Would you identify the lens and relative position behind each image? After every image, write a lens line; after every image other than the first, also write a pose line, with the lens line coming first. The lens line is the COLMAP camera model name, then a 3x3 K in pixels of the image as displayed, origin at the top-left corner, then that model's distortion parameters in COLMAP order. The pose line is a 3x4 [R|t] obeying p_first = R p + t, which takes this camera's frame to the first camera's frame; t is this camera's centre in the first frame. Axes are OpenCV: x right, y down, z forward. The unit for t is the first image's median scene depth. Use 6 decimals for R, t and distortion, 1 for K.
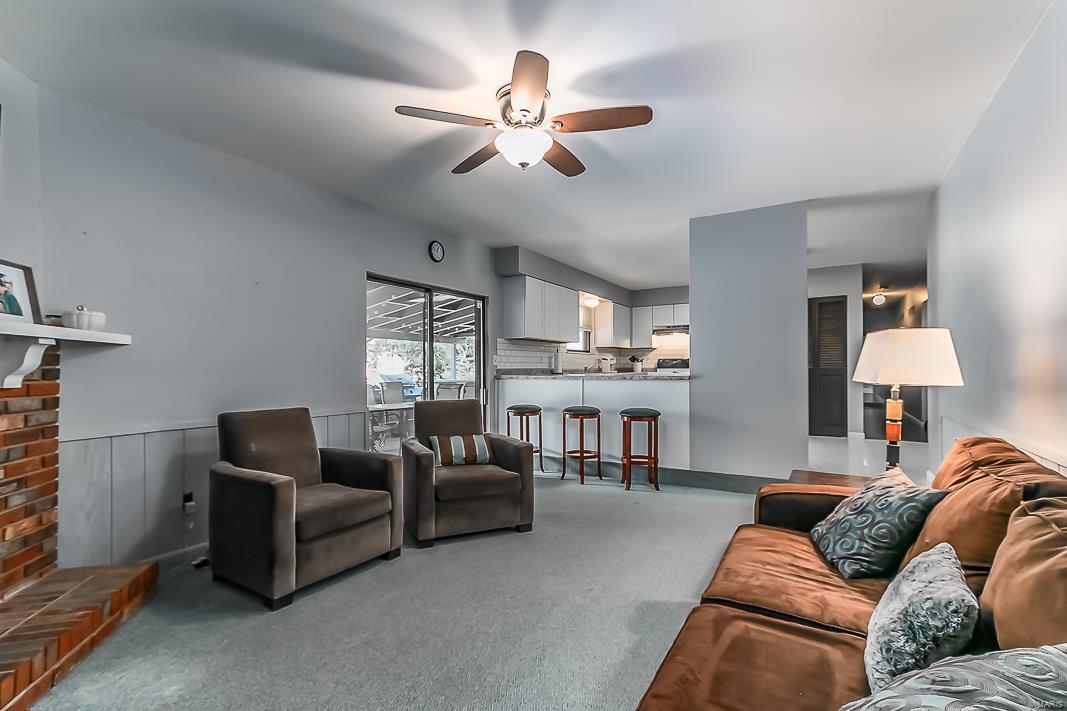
lens RADIAL K [[491.2, 0, 532.5], [0, 491.2, 361.8], [0, 0, 1]] dist [0.004716, 0.000619]
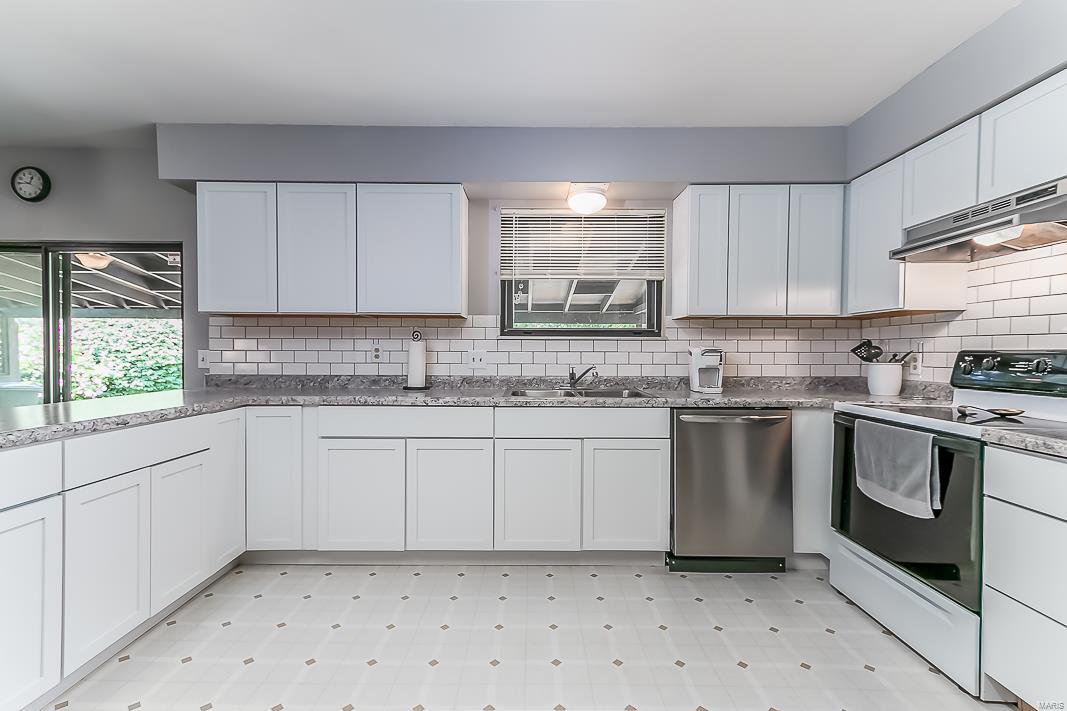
lens RADIAL K [[491.2, 0, 533.0], [0, 491.2, 353.0], [0, 0, 1]] dist [0.004716, 0.000619]
pose [[0.507816, 0.012024, -0.861382, 0.366261], [0.005796, 0.999832, 0.017374, -0.010750], [0.861446, -0.013816, 0.507661, 0.673640]]
